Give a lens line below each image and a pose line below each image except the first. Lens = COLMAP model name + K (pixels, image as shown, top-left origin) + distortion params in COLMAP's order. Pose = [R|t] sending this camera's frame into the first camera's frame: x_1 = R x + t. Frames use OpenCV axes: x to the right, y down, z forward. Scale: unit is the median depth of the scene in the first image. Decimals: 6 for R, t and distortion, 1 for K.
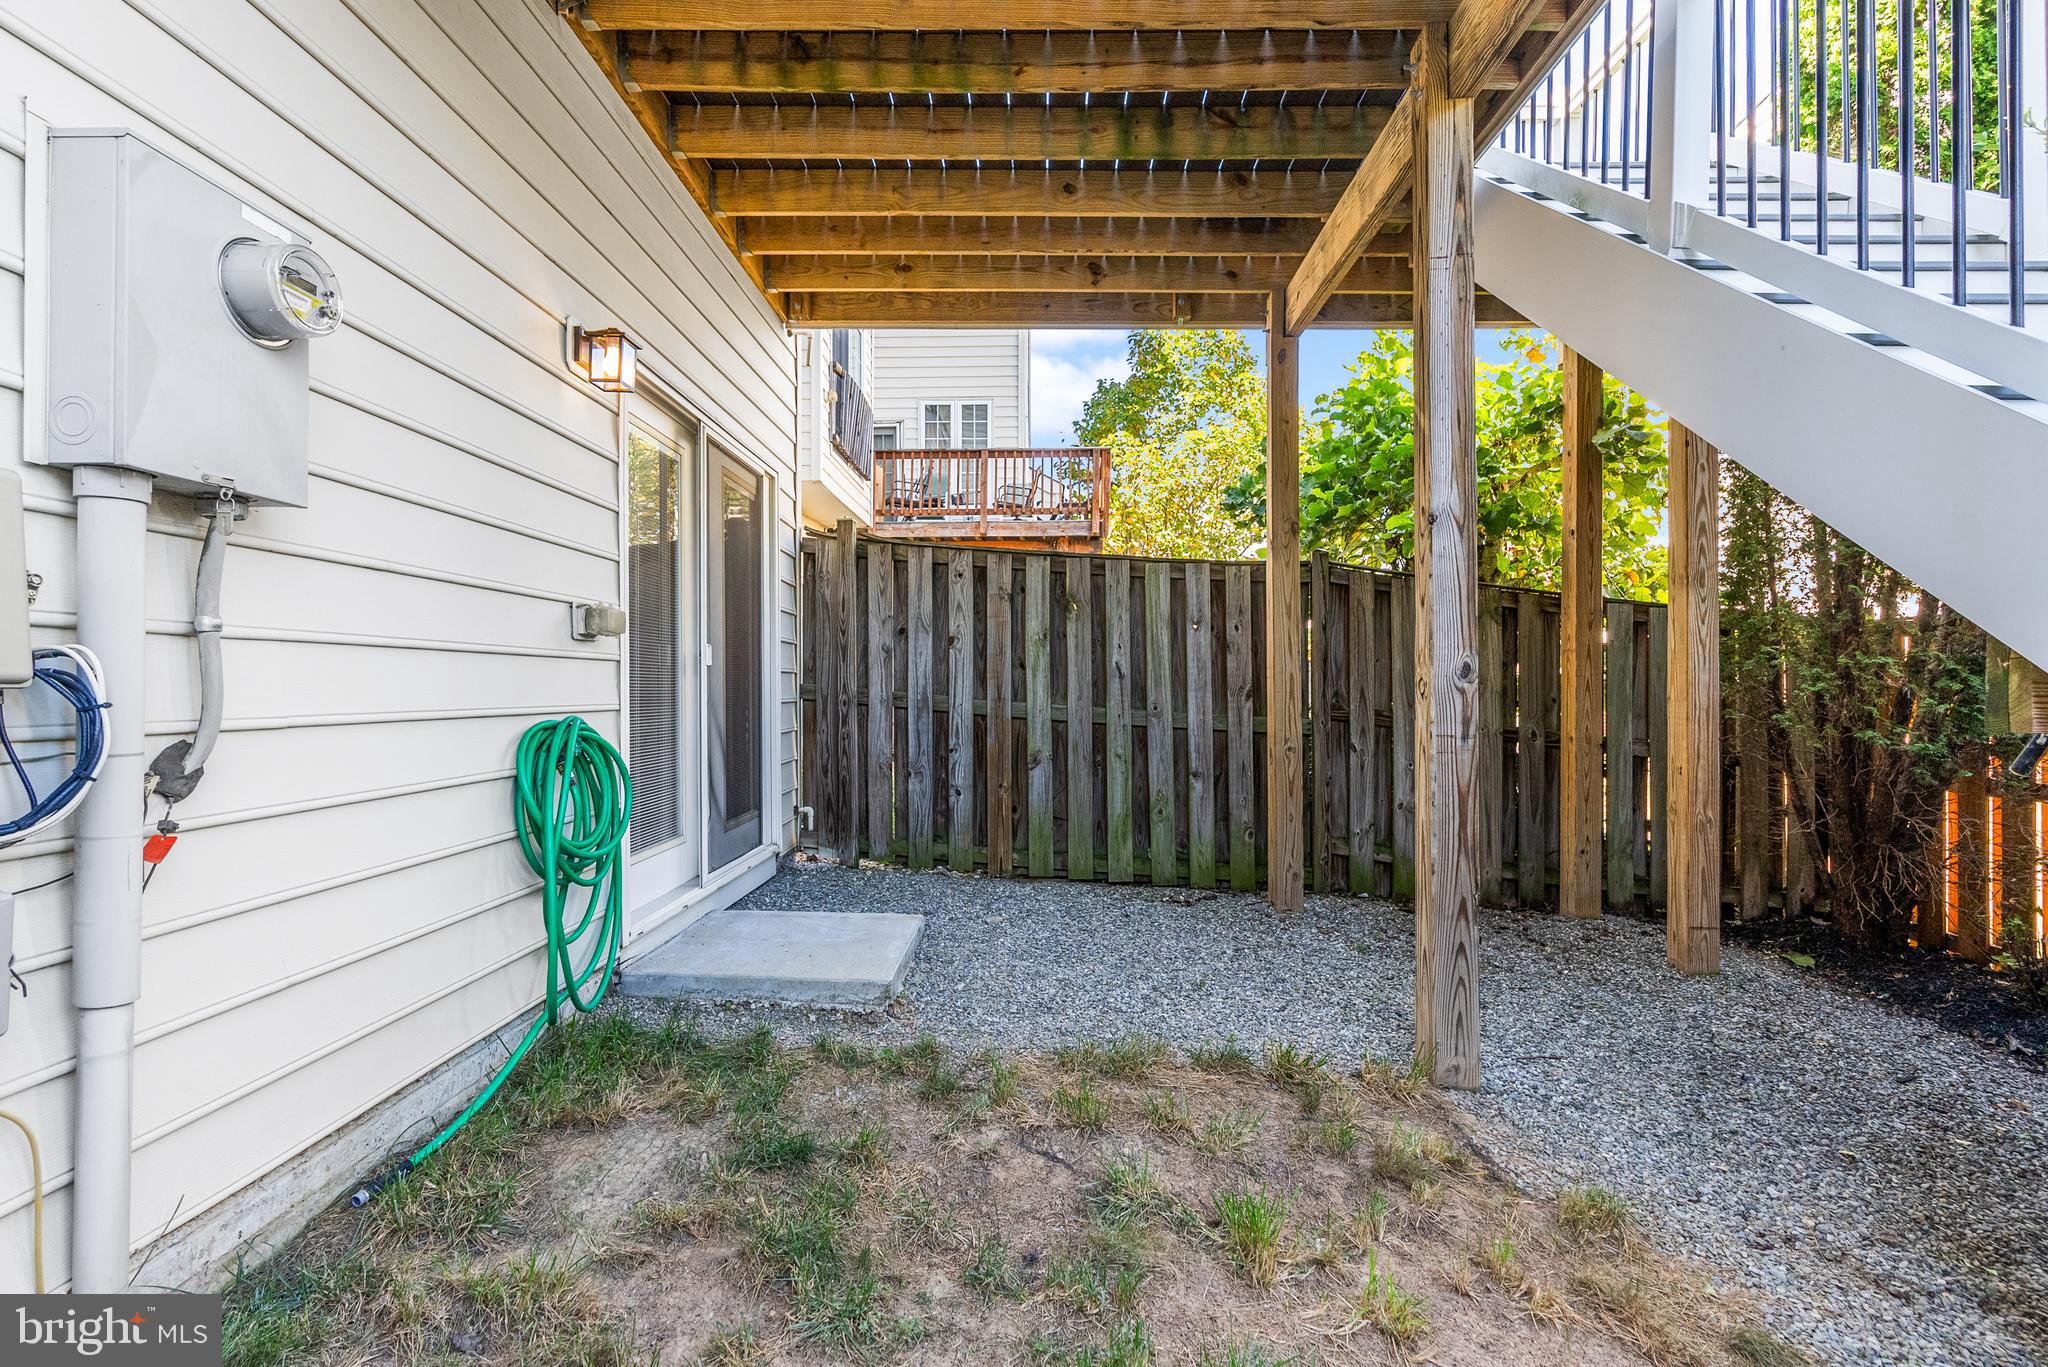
lens RADIAL K [[943.6, 0, 1031.8], [0, 943.6, 679.1], [0, 0, 1]] dist [0.023705, -0.000109]
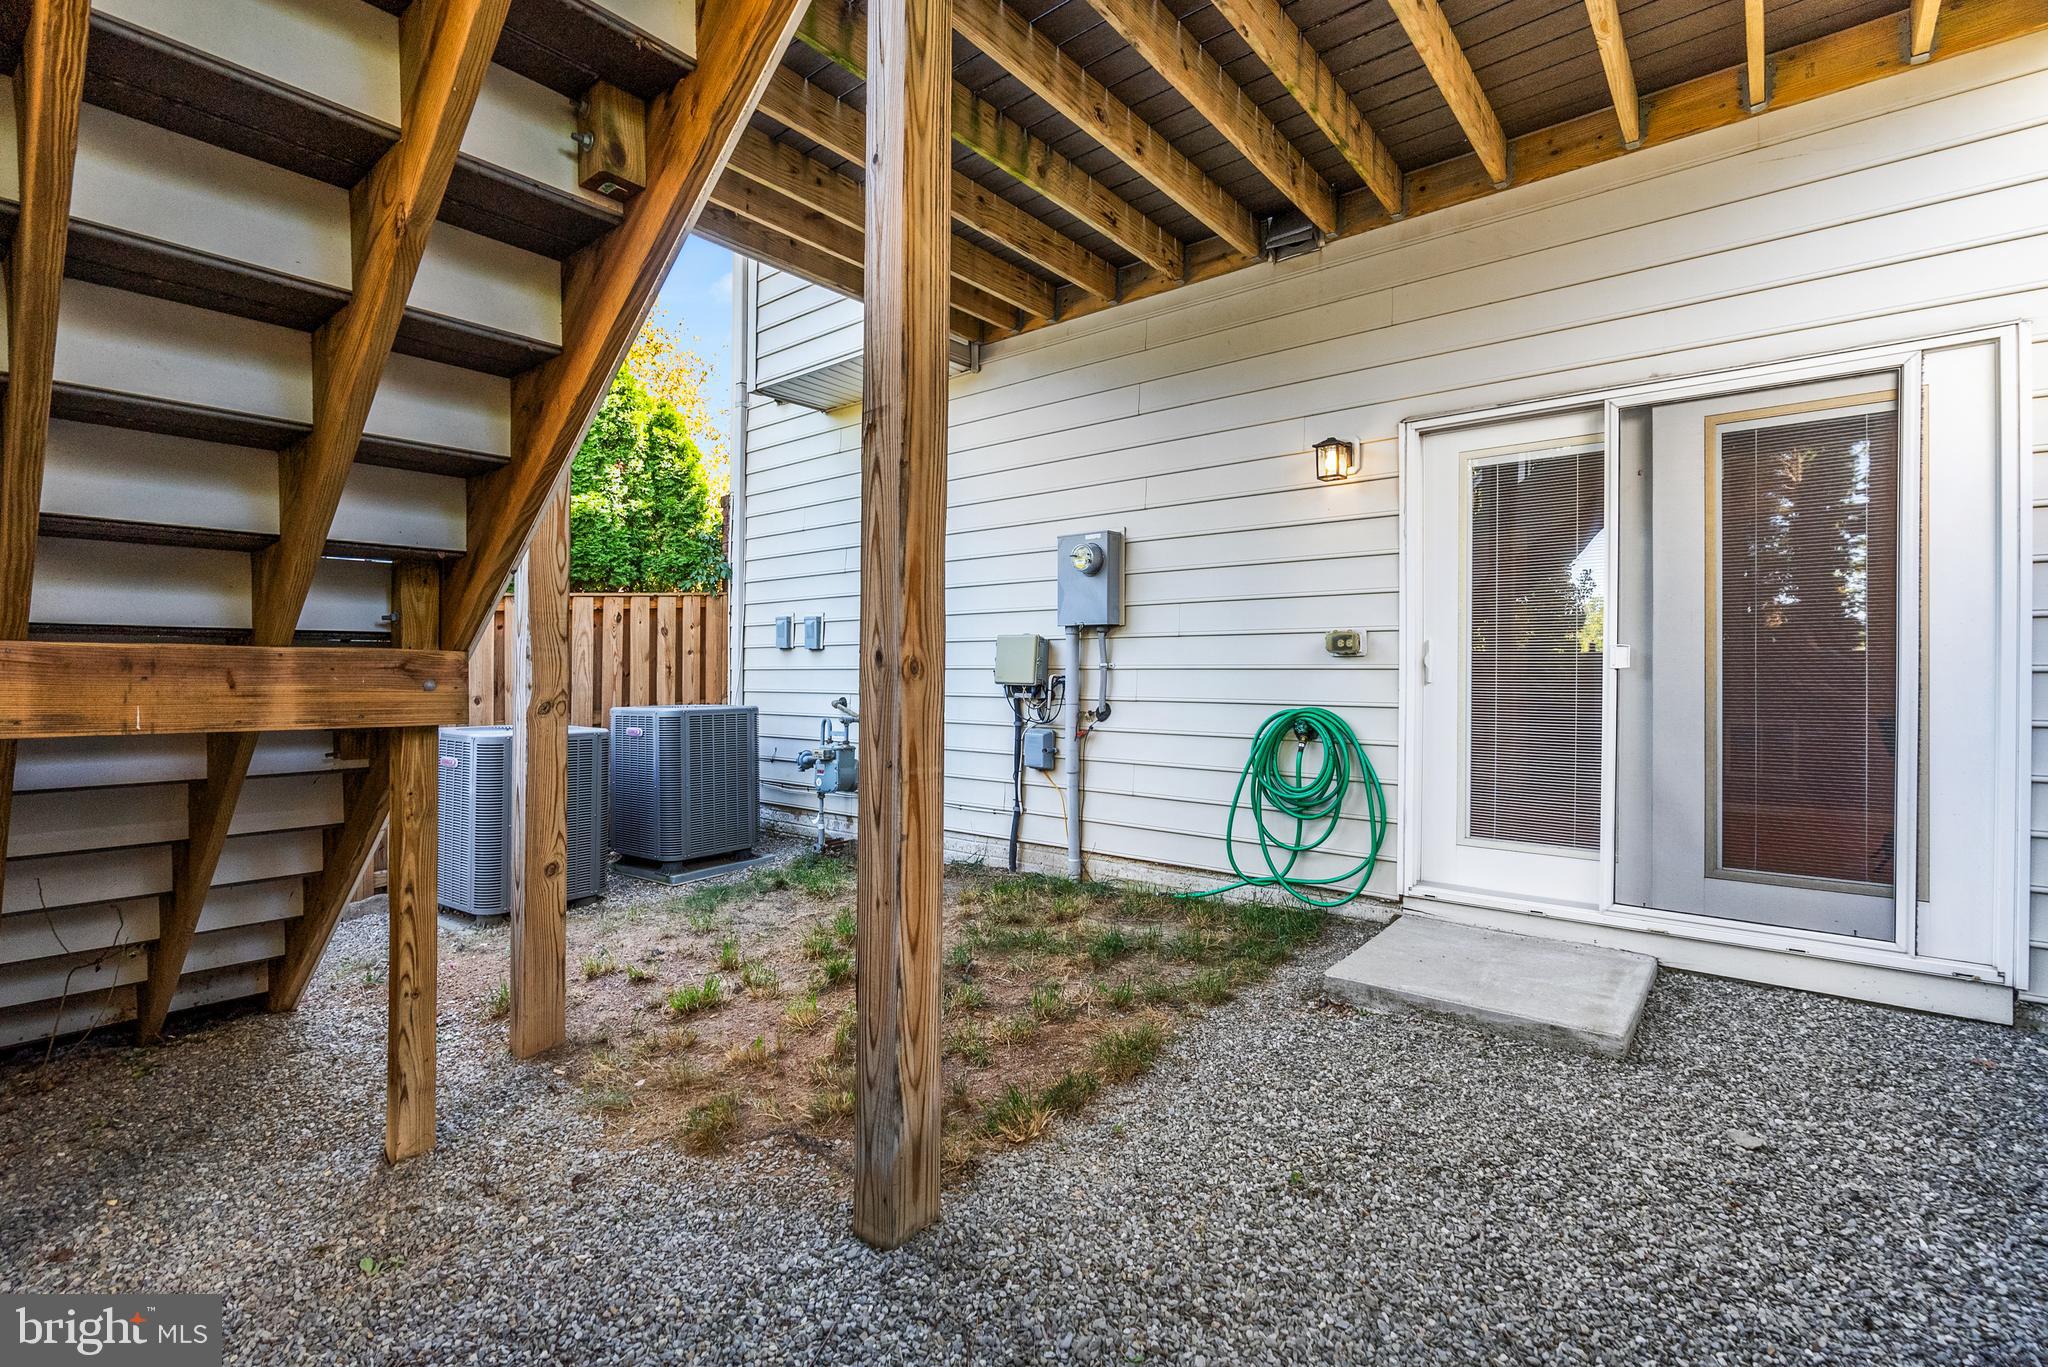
lens RADIAL K [[943.6, 0, 1031.8], [0, 943.6, 679.1], [0, 0, 1]] dist [0.023705, -0.000109]
pose [[-0.629330, 0.001185, -0.777137, 1.132943], [0.007892, 0.999957, -0.004866, -0.001087], [0.777098, -0.009196, -0.629312, 1.861897]]
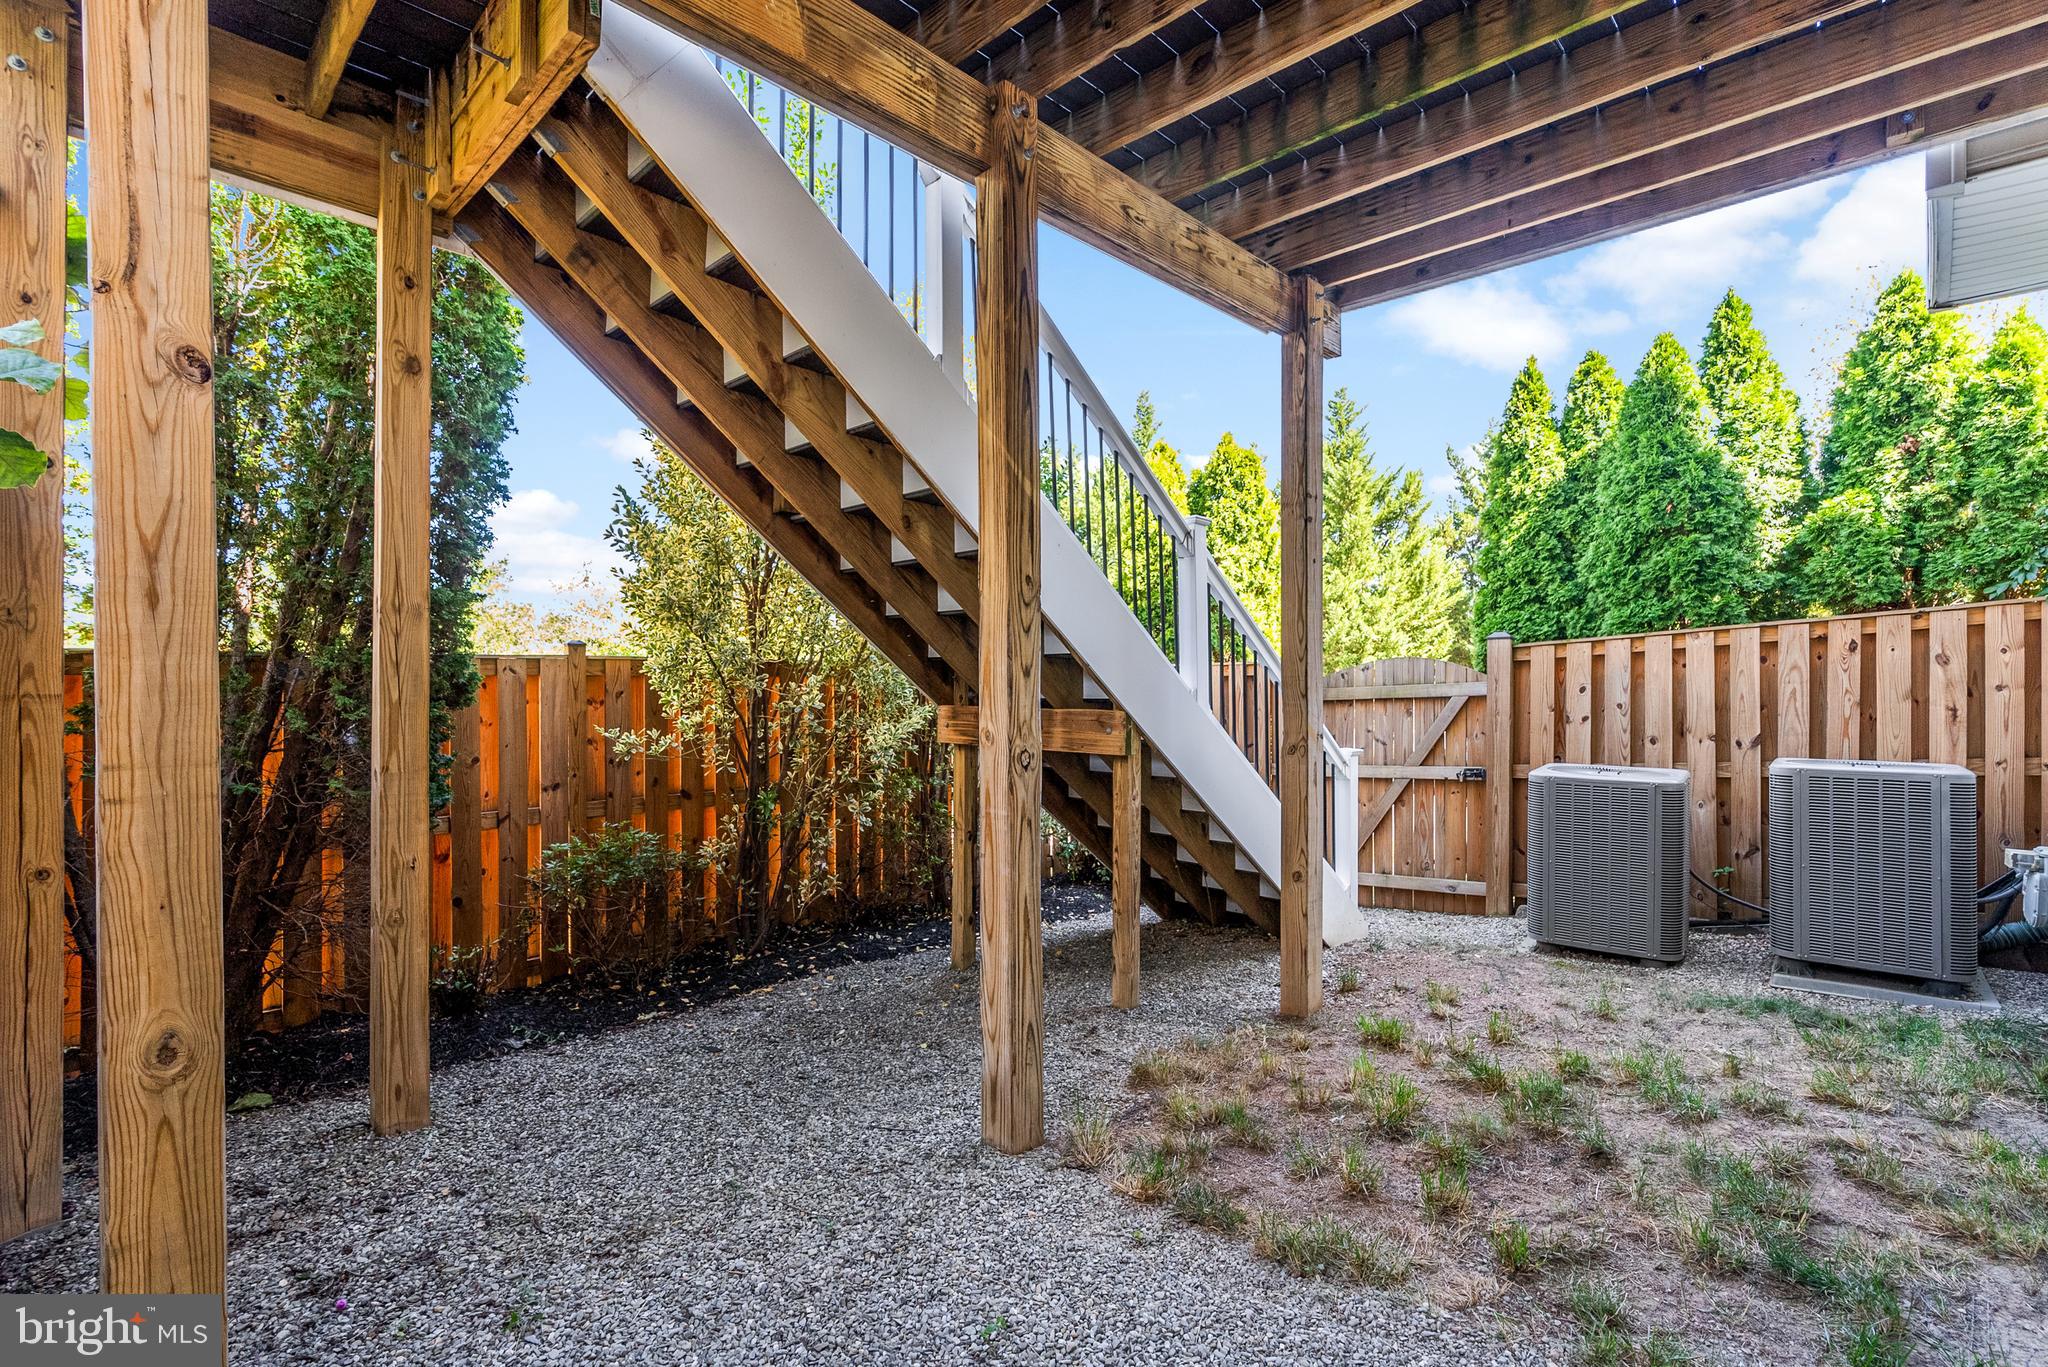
lens RADIAL K [[943.6, 0, 1031.8], [0, 943.6, 679.1], [0, 0, 1]] dist [0.023705, -0.000109]
pose [[-0.737288, 0.003432, 0.675570, -0.325033], [-0.009879, 0.999825, -0.015860, -0.071035], [-0.675507, -0.018367, -0.737125, 2.088906]]
